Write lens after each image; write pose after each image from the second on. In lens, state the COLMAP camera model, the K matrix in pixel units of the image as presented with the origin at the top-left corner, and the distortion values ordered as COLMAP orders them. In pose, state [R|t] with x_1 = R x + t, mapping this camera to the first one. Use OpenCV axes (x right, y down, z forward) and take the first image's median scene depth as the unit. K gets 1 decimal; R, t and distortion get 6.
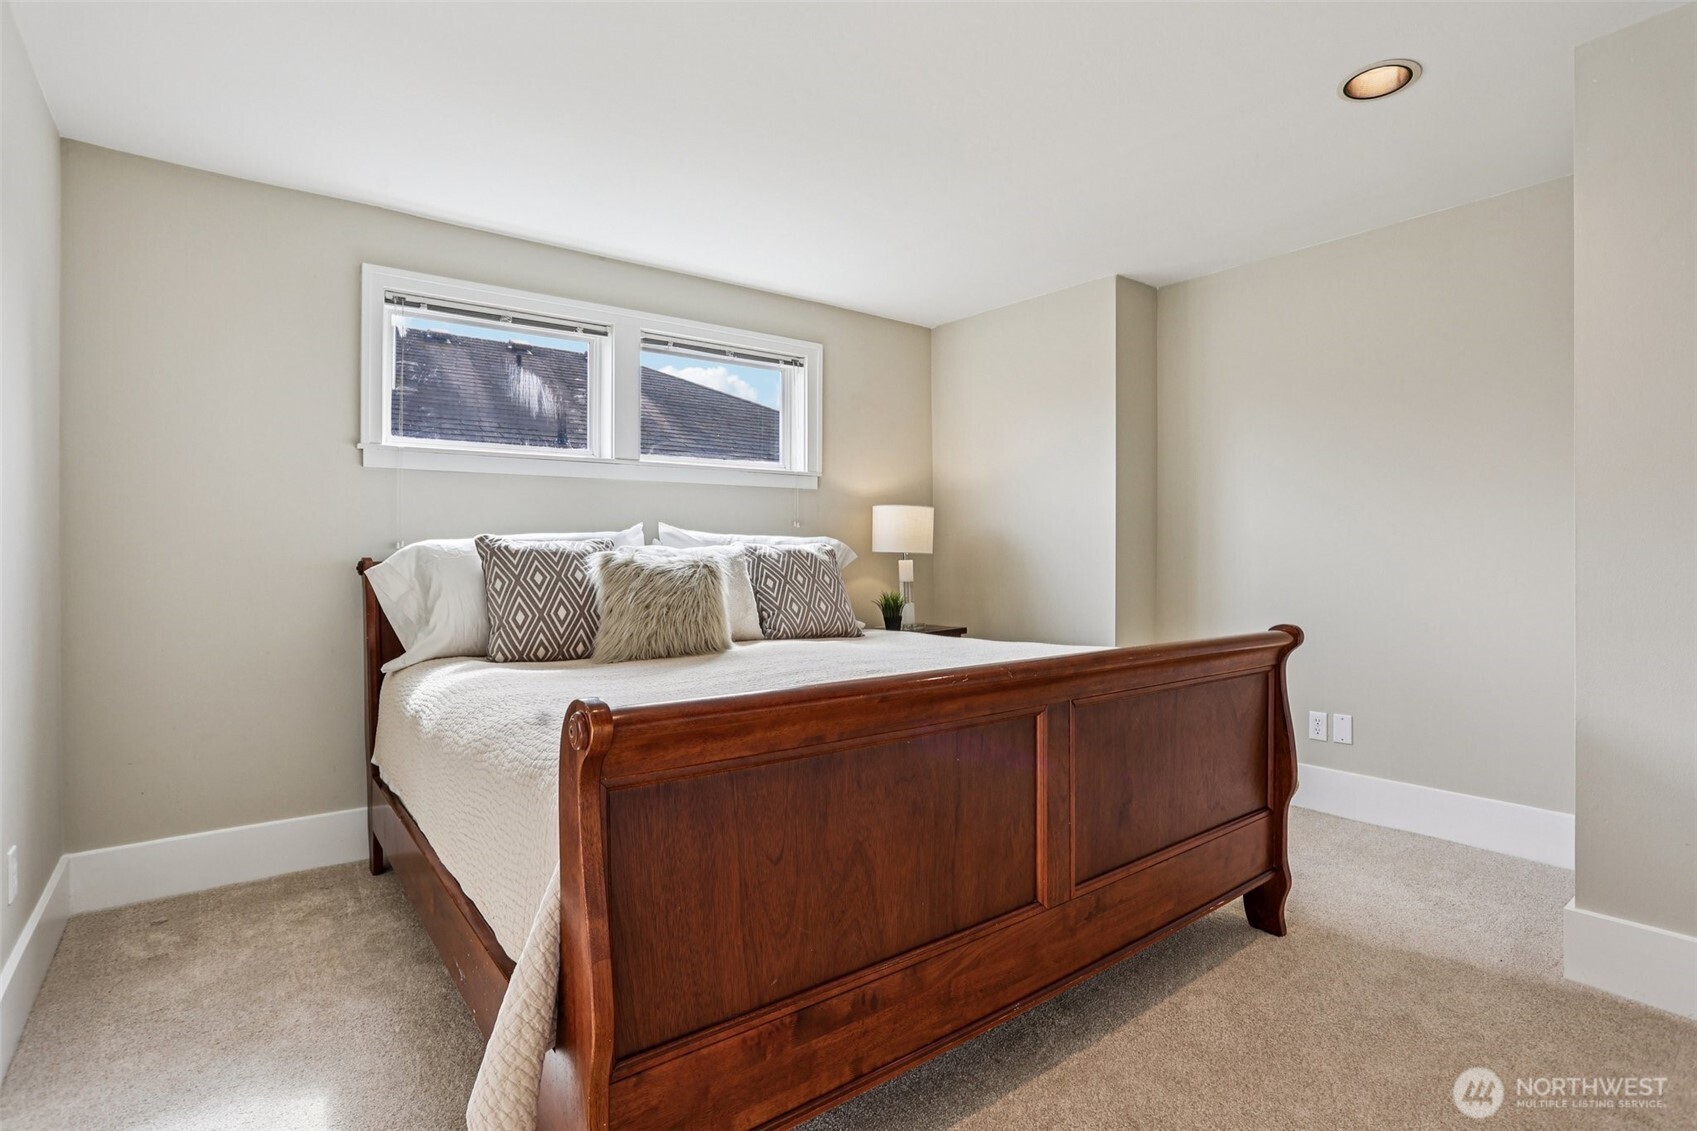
lens RADIAL K [[835.6, 0, 841.8], [0, 835.6, 551.8], [0, 0, 1]] dist [-0.071627, 0.028141]
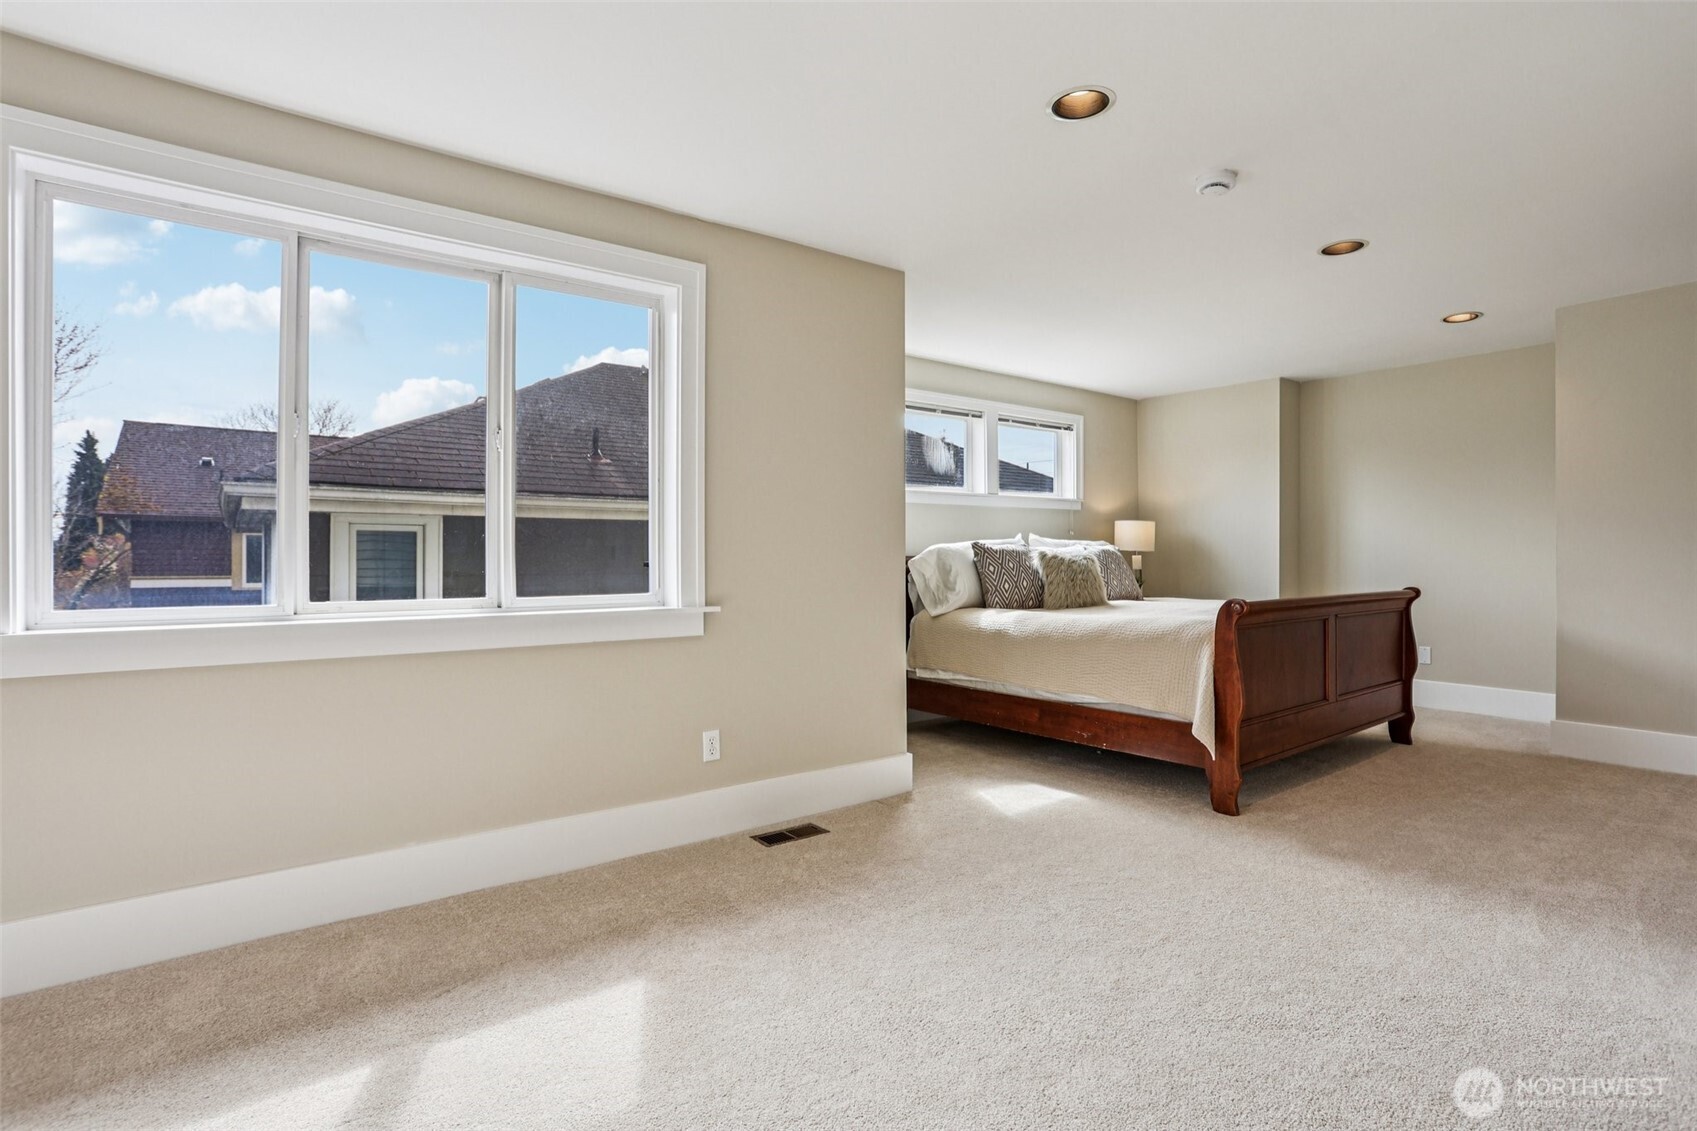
lens RADIAL K [[842.3, 0, 854.8], [0, 842.3, 556.4], [0, 0, 1]] dist [-0.045673, 0.000292]
pose [[0.999936, -0.001663, 0.011179, -0.702403], [0.001574, 0.999968, 0.007896, -0.002406], [-0.011192, -0.007878, 0.999906, -0.833749]]
